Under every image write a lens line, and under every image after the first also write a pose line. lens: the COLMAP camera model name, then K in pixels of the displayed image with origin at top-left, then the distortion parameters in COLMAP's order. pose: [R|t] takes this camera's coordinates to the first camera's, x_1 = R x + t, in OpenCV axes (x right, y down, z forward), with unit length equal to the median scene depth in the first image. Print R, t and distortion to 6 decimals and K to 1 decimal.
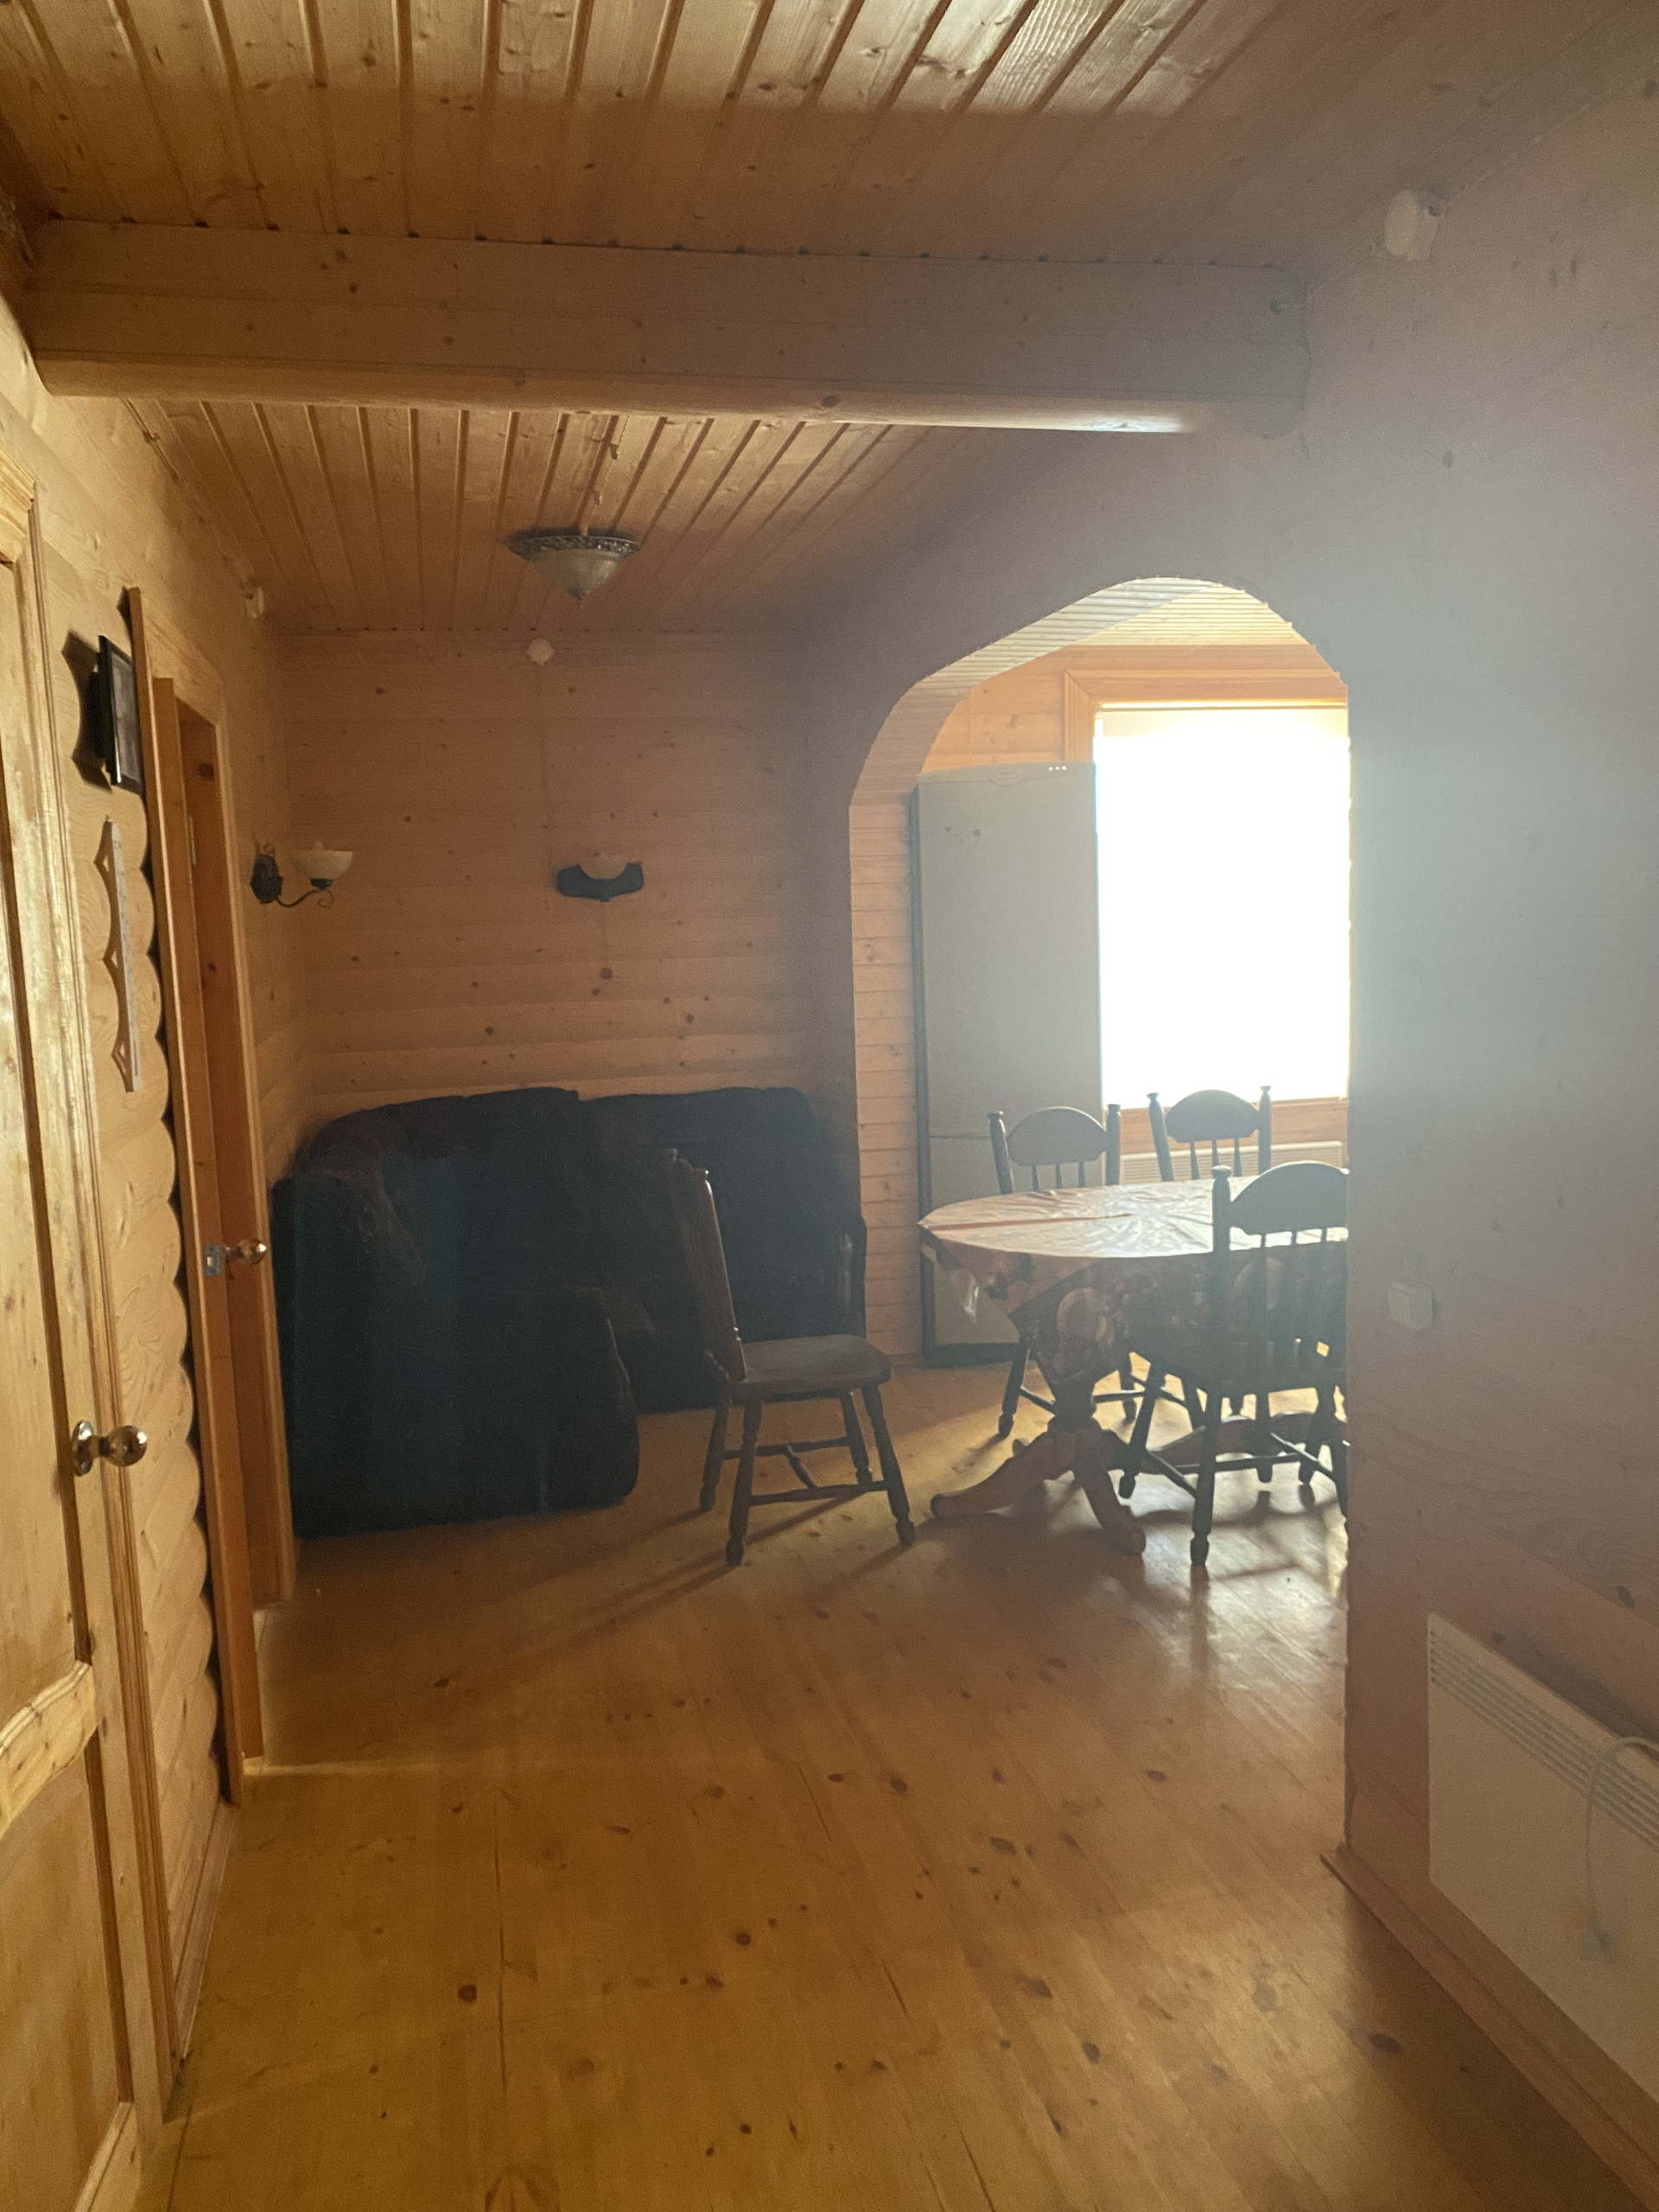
lens RADIAL K [[1691.0, 0, 829.5], [0, 1691.0, 1106.0], [0, 0, 1]] dist [-0.022292, 0.026699]
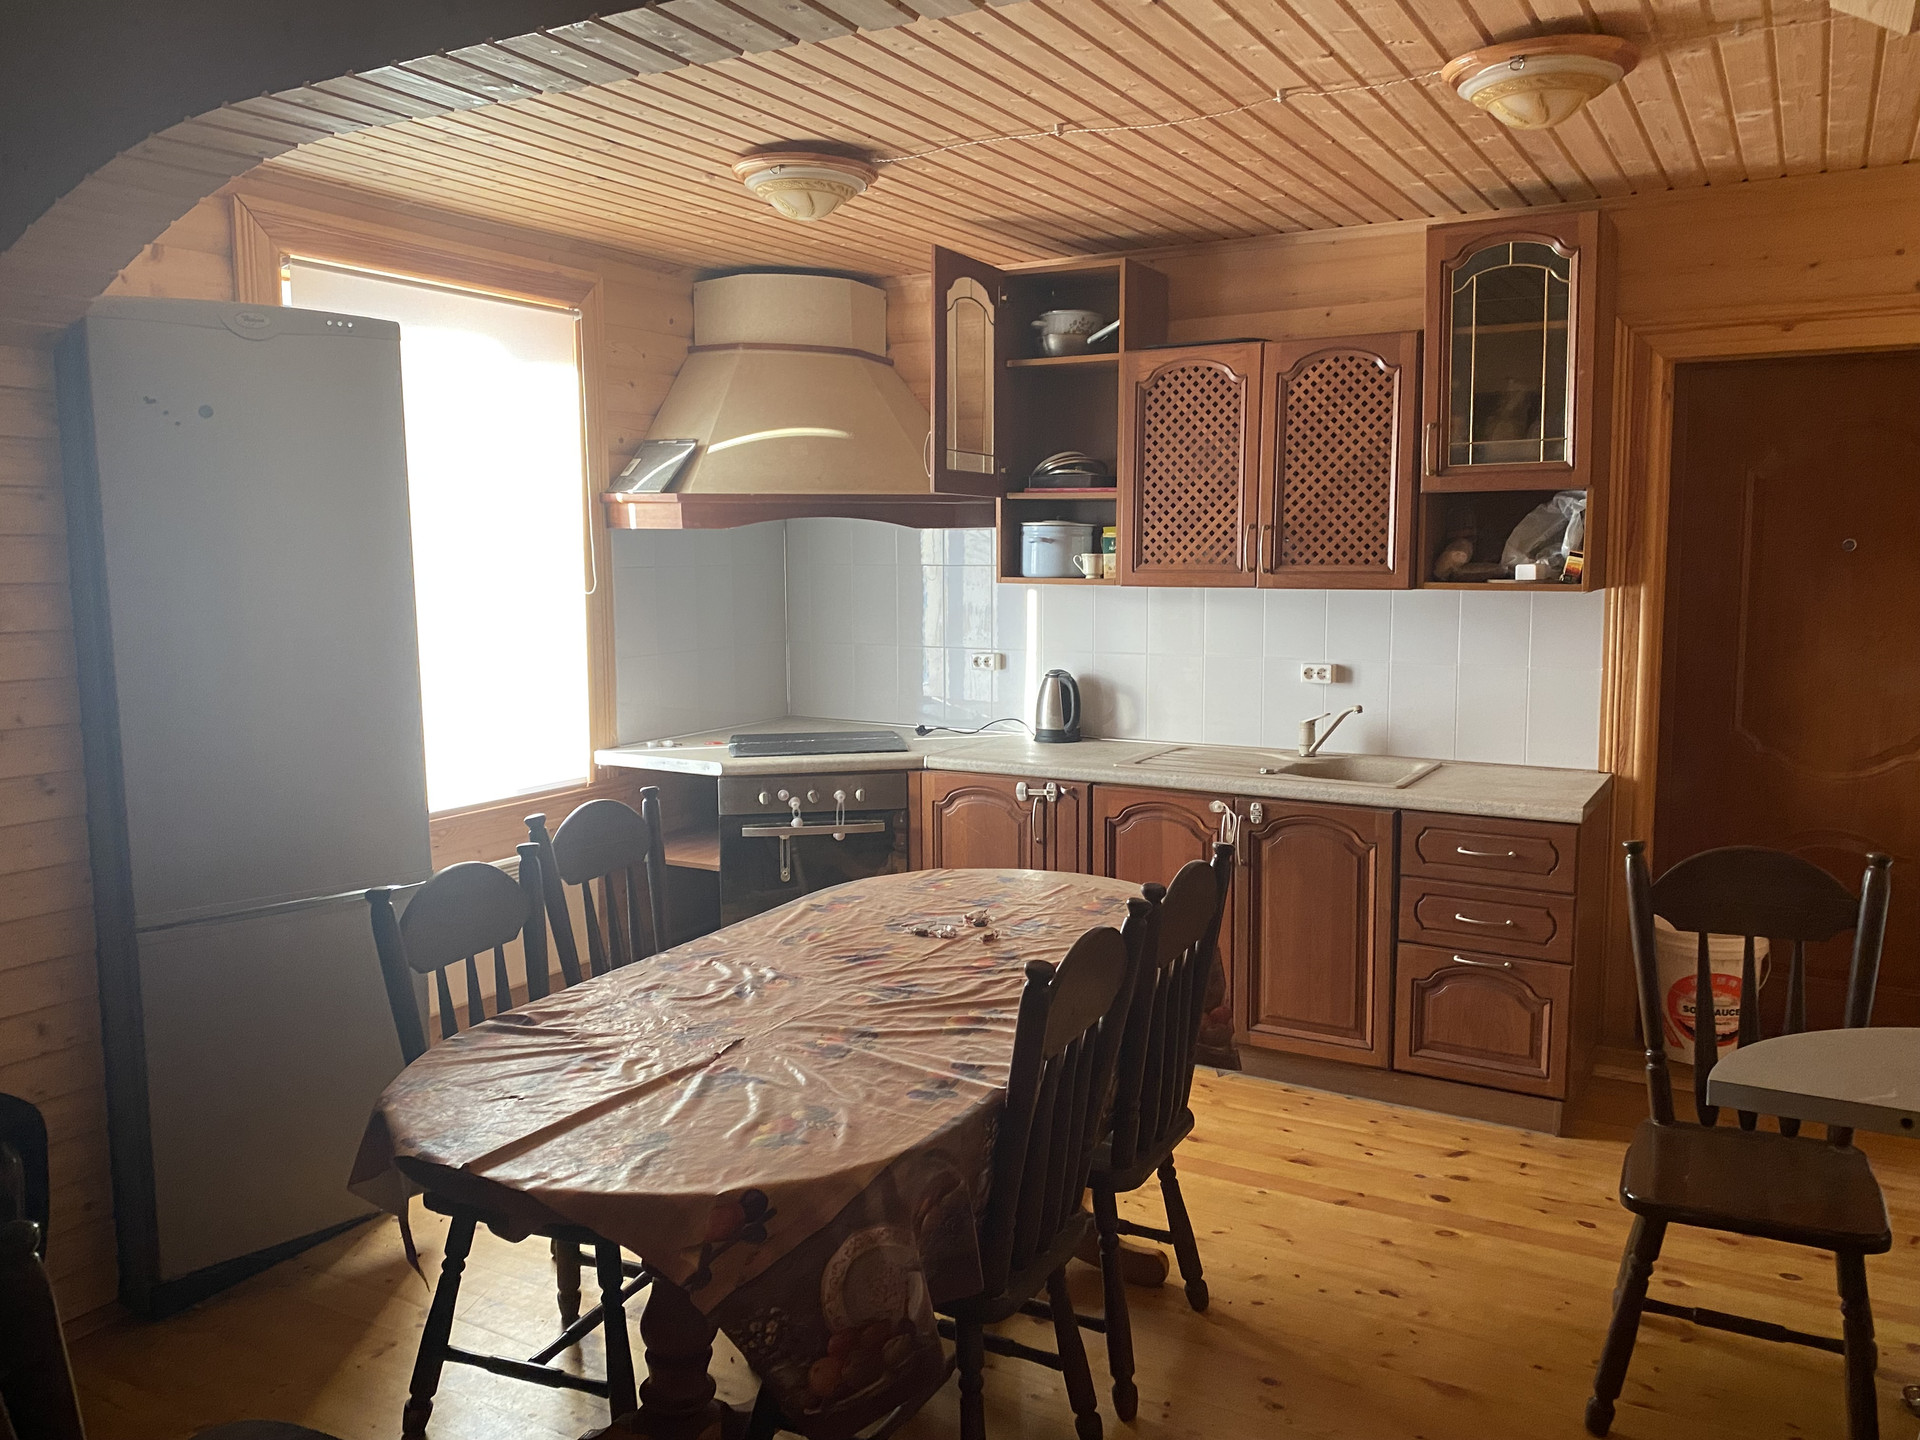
lens RADIAL K [[1467.8, 0, 995.1], [0, 1467.8, 709.7], [0, 0, 1]] dist [-0.022292, 0.026699]
pose [[0.666118, -0.055964, 0.743744, -0.161200], [0.071357, 0.997389, 0.011141, -0.059848], [-0.742425, 0.045650, 0.668372, 0.644280]]
